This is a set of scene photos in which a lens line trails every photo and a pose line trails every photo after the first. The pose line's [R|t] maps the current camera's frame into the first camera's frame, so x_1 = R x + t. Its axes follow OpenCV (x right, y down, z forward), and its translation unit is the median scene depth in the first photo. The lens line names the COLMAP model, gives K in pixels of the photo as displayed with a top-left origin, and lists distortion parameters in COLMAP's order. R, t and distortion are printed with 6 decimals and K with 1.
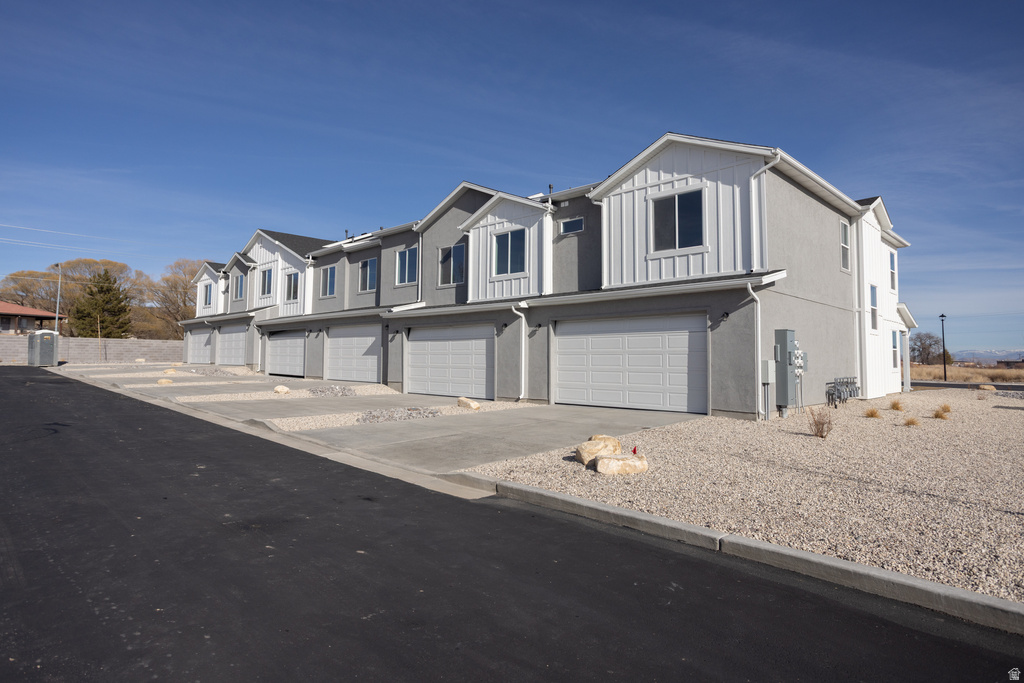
lens RADIAL K [[556.1, 0, 513.6], [0, 556.1, 333.3], [0, 0, 1]] dist [-0.028932, 0.008786]
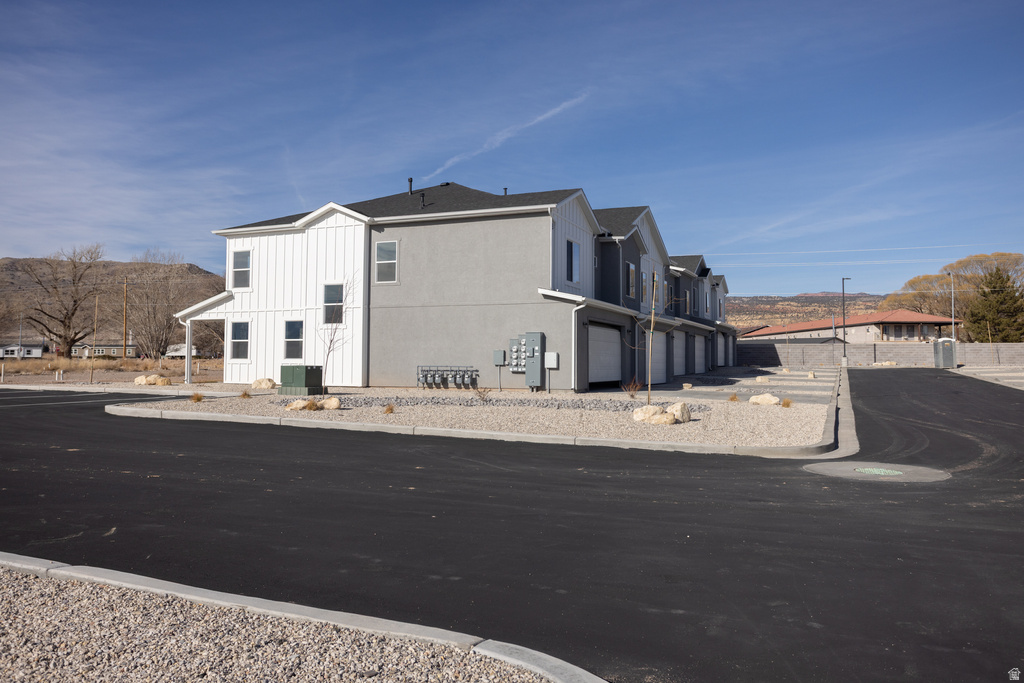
lens RADIAL K [[794.5, 0, 523.2], [0, 794.5, 323.7], [0, 0, 1]] dist [0.011062, 0.023539]
pose [[0.370871, -0.055364, -0.927033, 0.728812], [0.047118, 0.998058, -0.040755, -0.016460], [0.927488, -0.028565, 0.372759, -0.876599]]
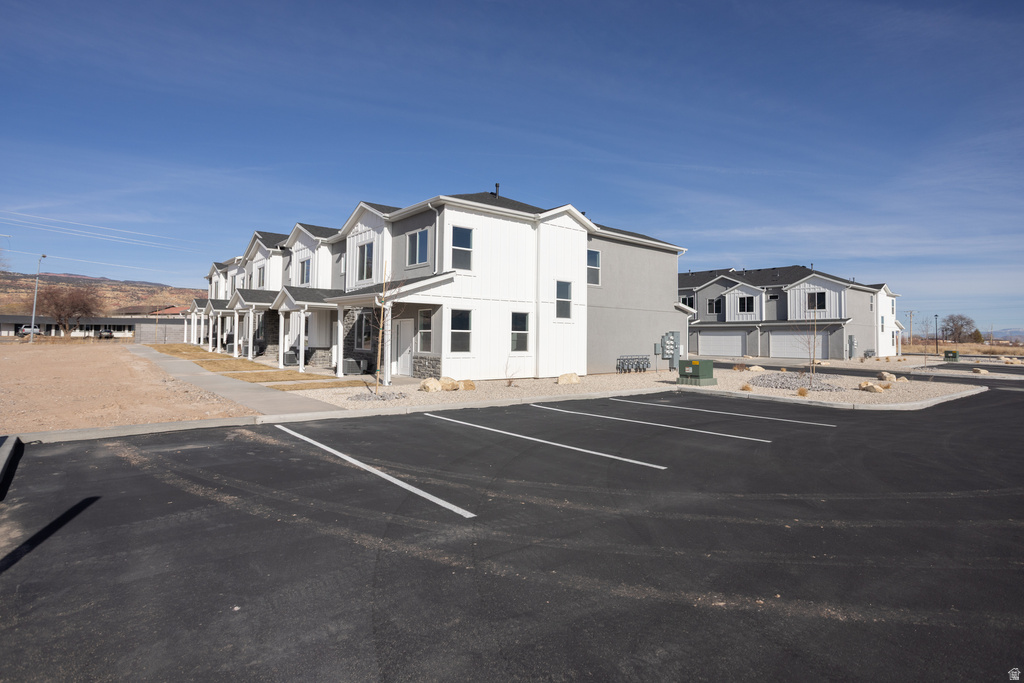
lens RADIAL K [[557.7, 0, 512.9], [0, 557.7, 325.0], [0, 0, 1]] dist [0.003287, -0.000177]
pose [[0.998728, -0.002728, -0.050344, -1.067444], [0.004037, 0.999656, 0.025924, -0.123721], [0.050256, -0.026094, 0.998395, -1.911192]]
